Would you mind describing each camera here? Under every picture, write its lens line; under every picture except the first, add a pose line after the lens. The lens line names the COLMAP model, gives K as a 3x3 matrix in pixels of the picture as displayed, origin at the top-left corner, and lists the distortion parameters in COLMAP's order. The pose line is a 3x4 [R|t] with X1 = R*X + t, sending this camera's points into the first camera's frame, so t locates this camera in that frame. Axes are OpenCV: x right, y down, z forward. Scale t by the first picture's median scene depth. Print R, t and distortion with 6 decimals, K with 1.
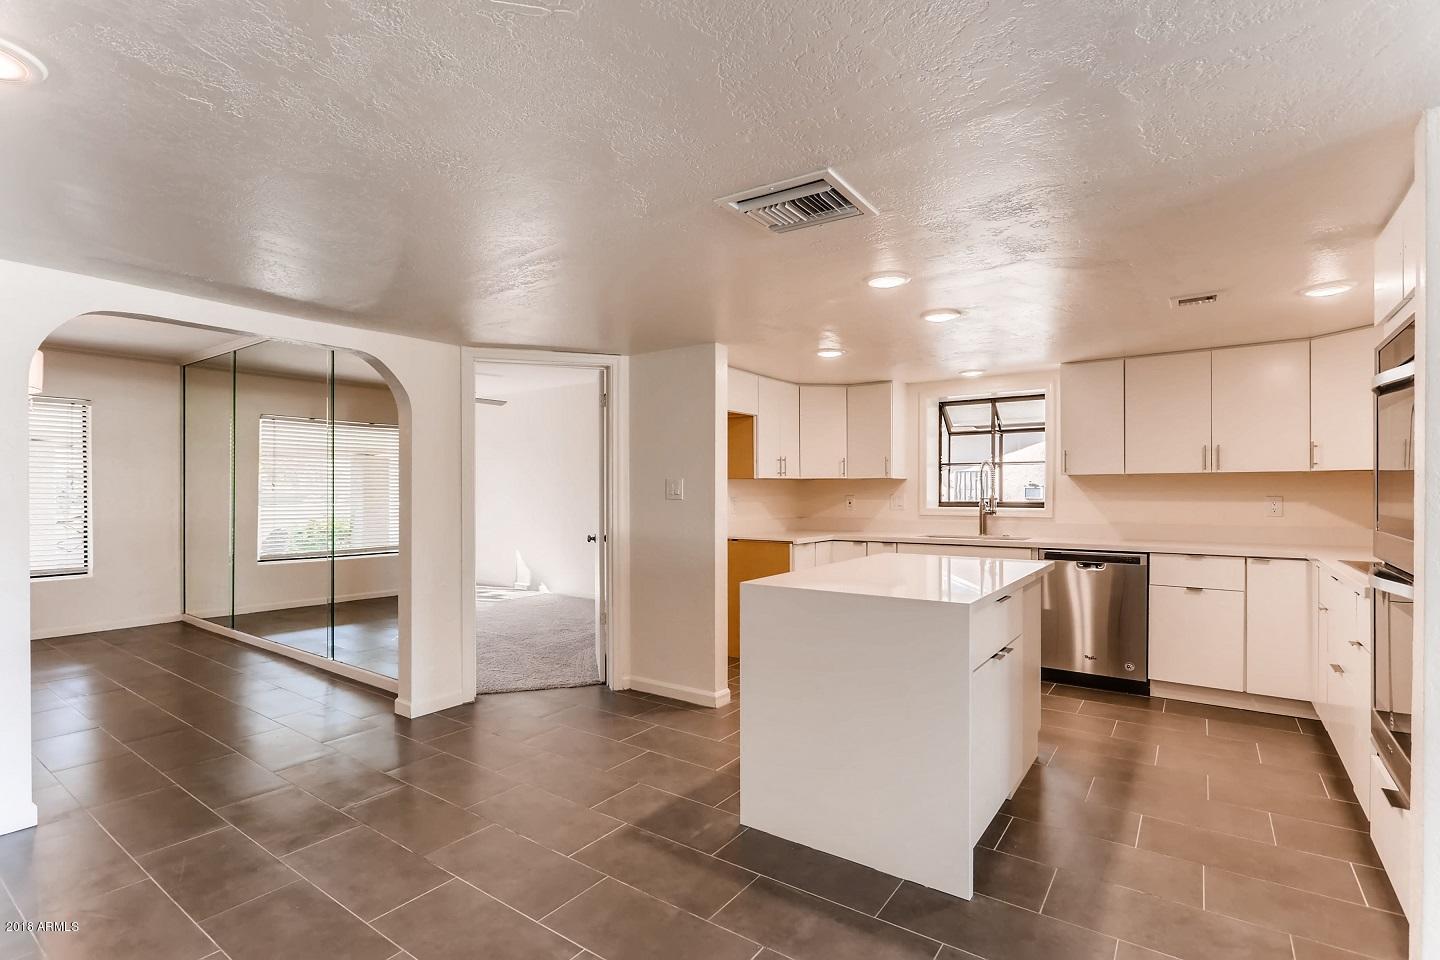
lens RADIAL K [[680.3, 0, 712.1], [0, 680.3, 486.7], [0, 0, 1]] dist [-0.002670, -0.001500]
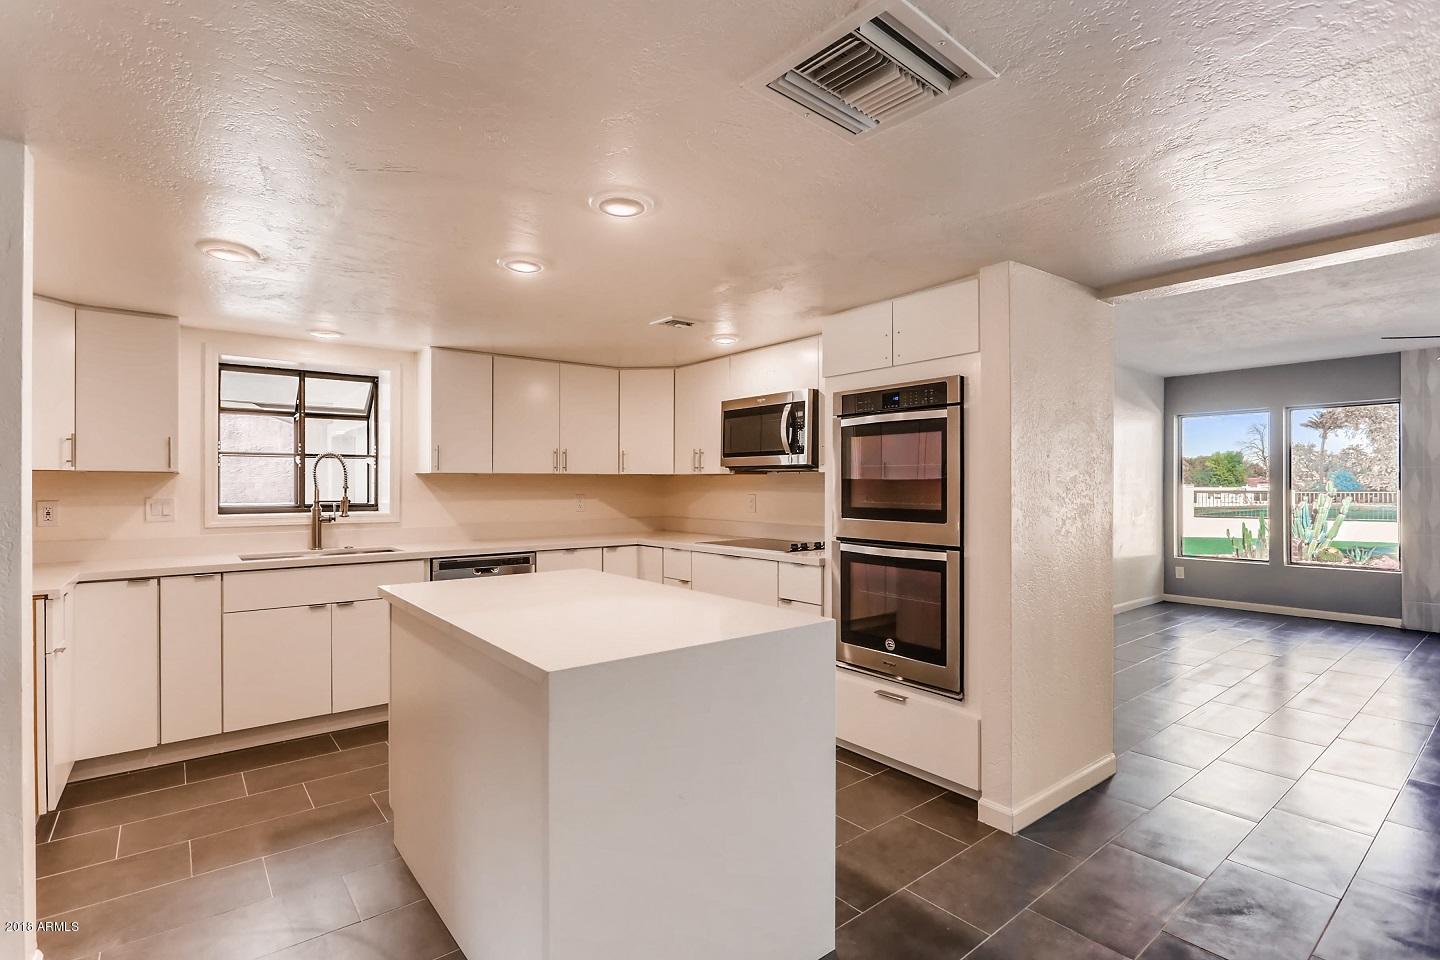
lens RADIAL K [[680.3, 0, 716.4], [0, 680.3, 475.7], [0, 0, 1]] dist [-0.002670, -0.001500]
pose [[0.259960, 0.015417, 0.965496, -0.237133], [-0.003413, 0.999881, -0.015048, -0.001527], [-0.965613, 0.000616, 0.259981, 0.407143]]
